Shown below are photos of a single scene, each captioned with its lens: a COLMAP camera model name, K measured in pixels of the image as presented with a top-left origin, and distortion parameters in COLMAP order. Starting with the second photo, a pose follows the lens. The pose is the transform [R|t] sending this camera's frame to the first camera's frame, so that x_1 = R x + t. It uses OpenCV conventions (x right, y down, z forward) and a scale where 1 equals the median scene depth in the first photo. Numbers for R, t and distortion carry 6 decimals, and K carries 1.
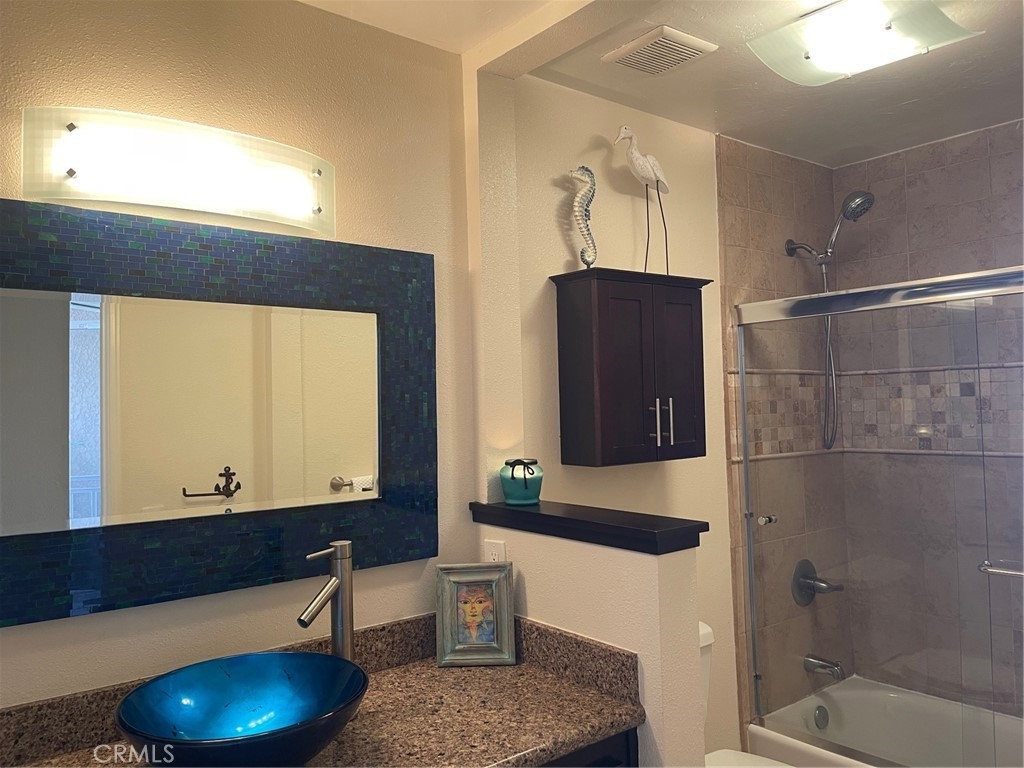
lens RADIAL K [[776.9, 0, 519.5], [0, 776.9, 377.0], [0, 0, 1]] dist [0.073454, -0.092945]
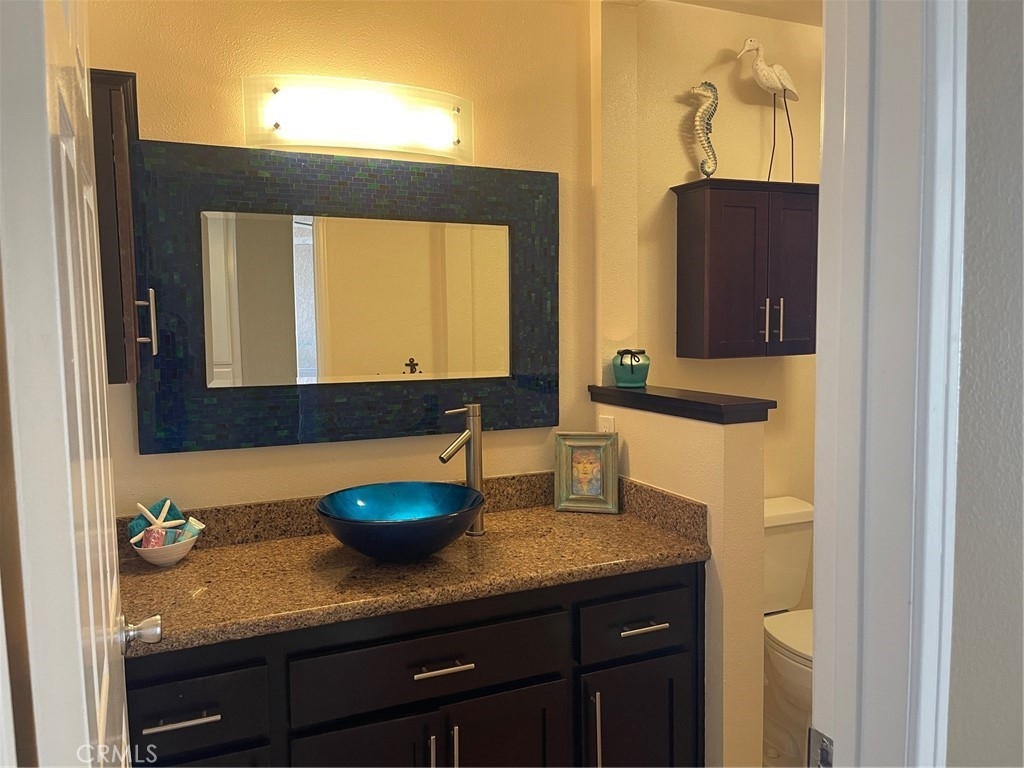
lens RADIAL K [[776.9, 0, 516.1], [0, 776.9, 373.9], [0, 0, 1]] dist [0.073454, -0.092945]
pose [[0.967008, 0.025492, -0.253467, 0.144119], [0.001323, 0.994464, 0.105065, 0.020966], [0.254742, -0.101934, 0.961621, -0.189344]]
